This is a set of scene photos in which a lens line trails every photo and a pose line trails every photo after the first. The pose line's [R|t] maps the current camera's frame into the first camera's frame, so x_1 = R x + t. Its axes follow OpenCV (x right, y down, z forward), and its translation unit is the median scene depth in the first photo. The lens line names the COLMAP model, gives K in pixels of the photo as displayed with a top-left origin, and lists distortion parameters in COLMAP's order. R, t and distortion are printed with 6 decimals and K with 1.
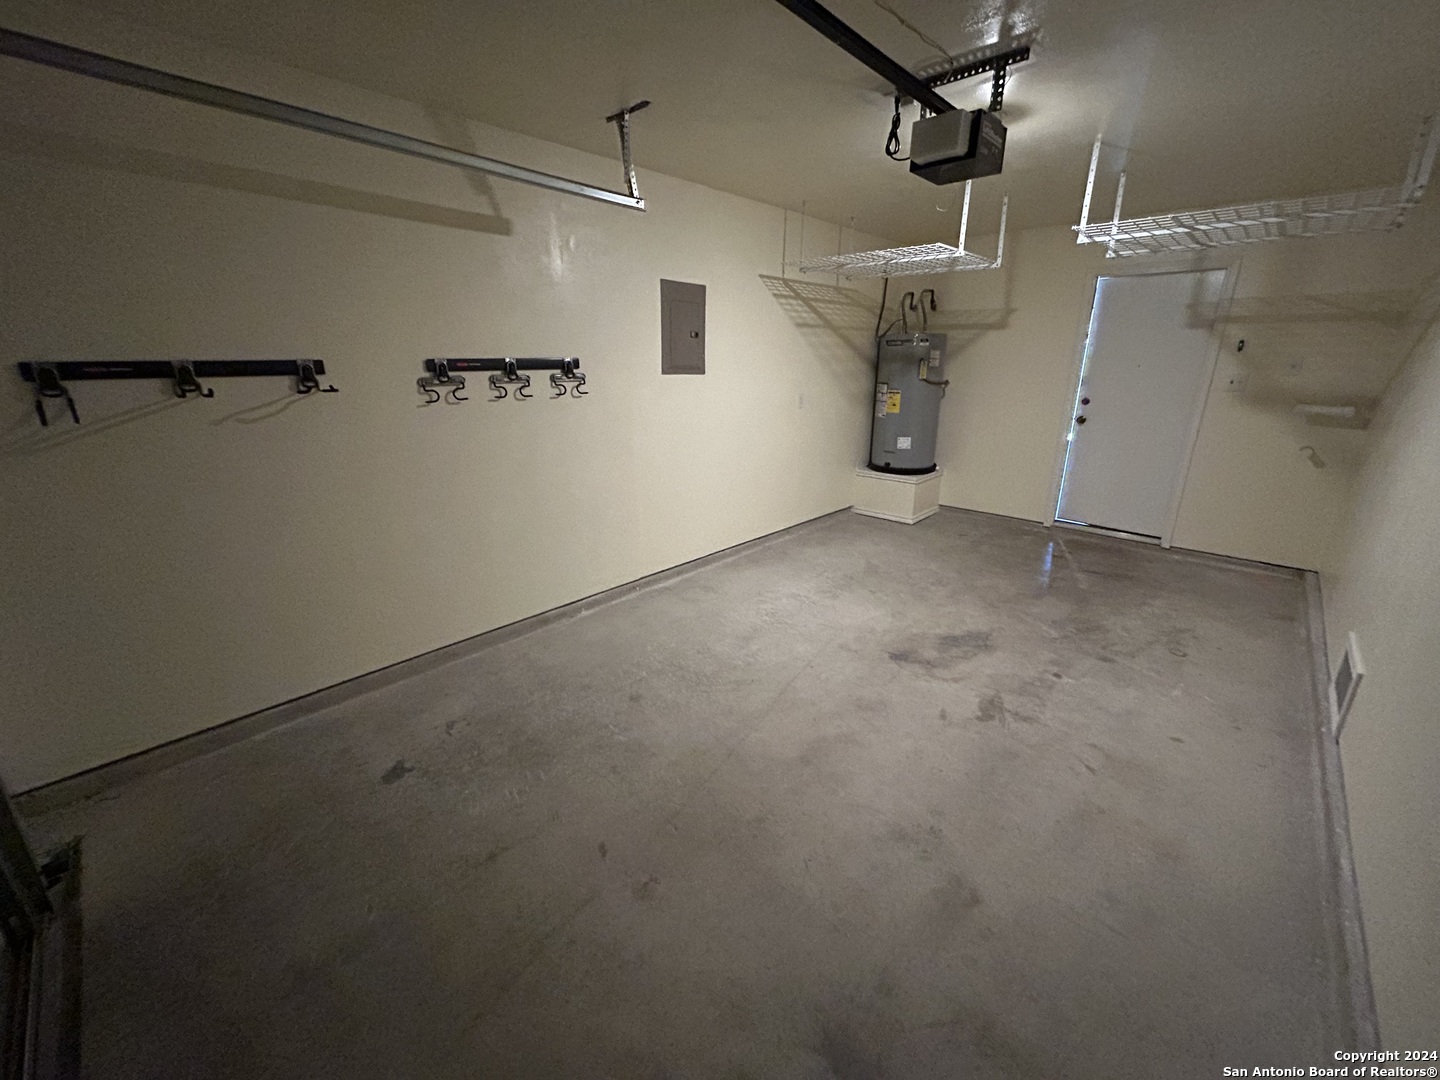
lens RADIAL K [[577.8, 0, 716.0], [0, 577.8, 539.8], [0, 0, 1]] dist [0.000444, 0.001400]
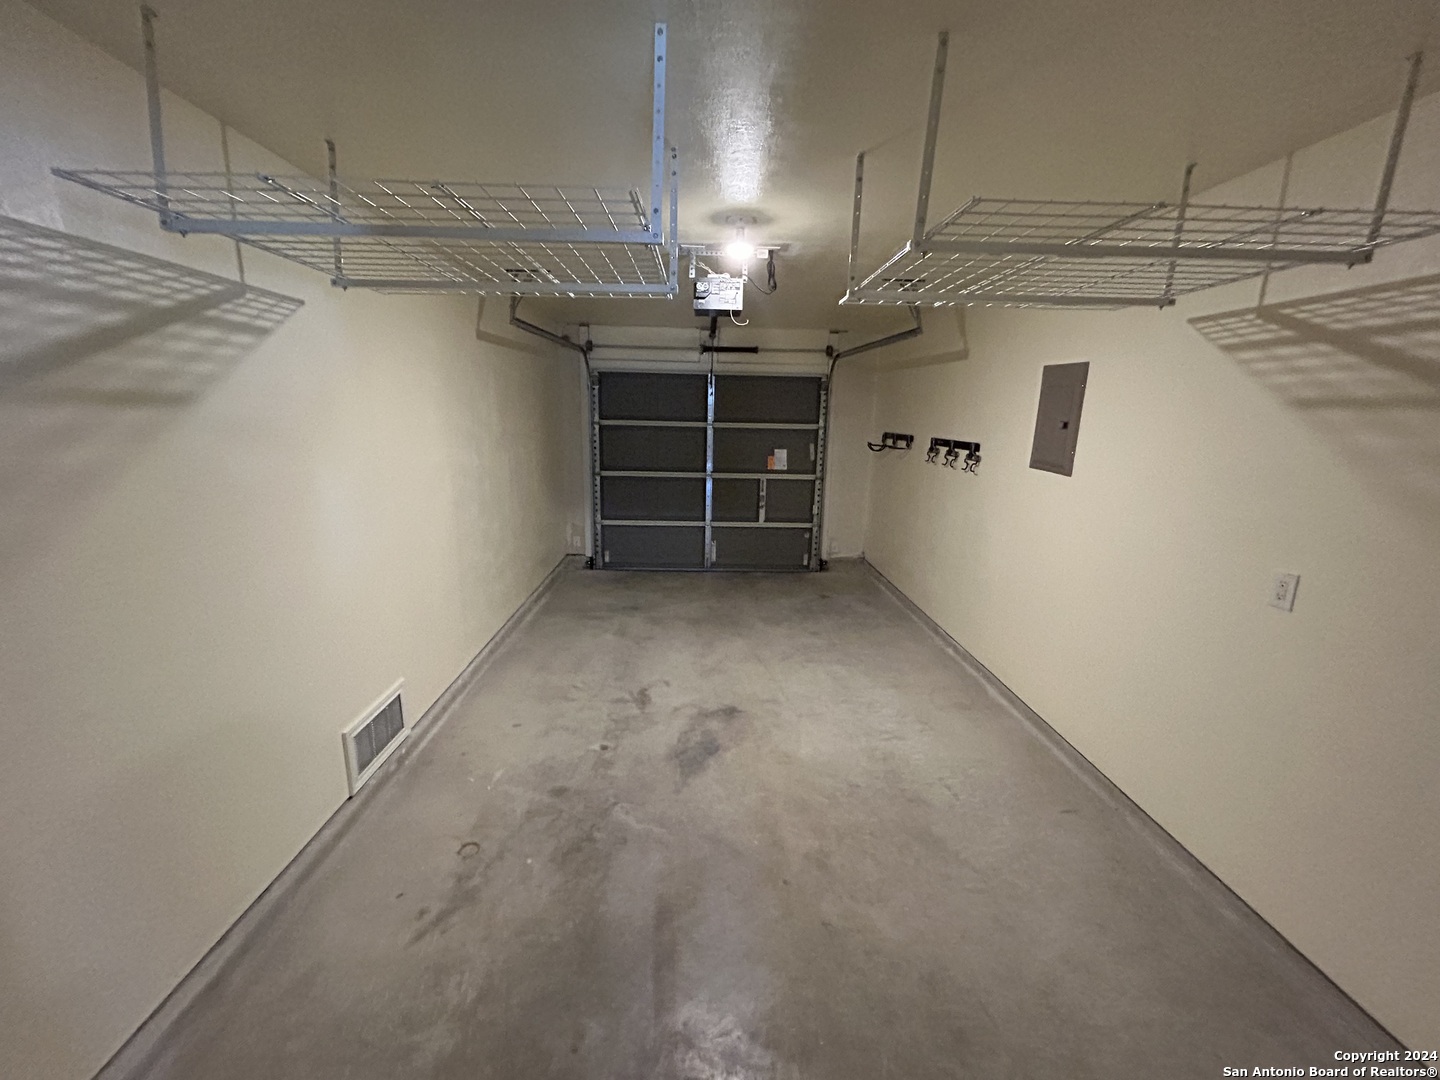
lens RADIAL K [[577.8, 0, 714.1], [0, 577.8, 536.4], [0, 0, 1]] dist [0.000444, 0.001400]
pose [[-0.708582, 0.135147, -0.692565, 0.961478], [-0.238710, 0.877708, 0.415507, -0.483783], [0.664024, 0.459743, -0.589667, 1.352747]]
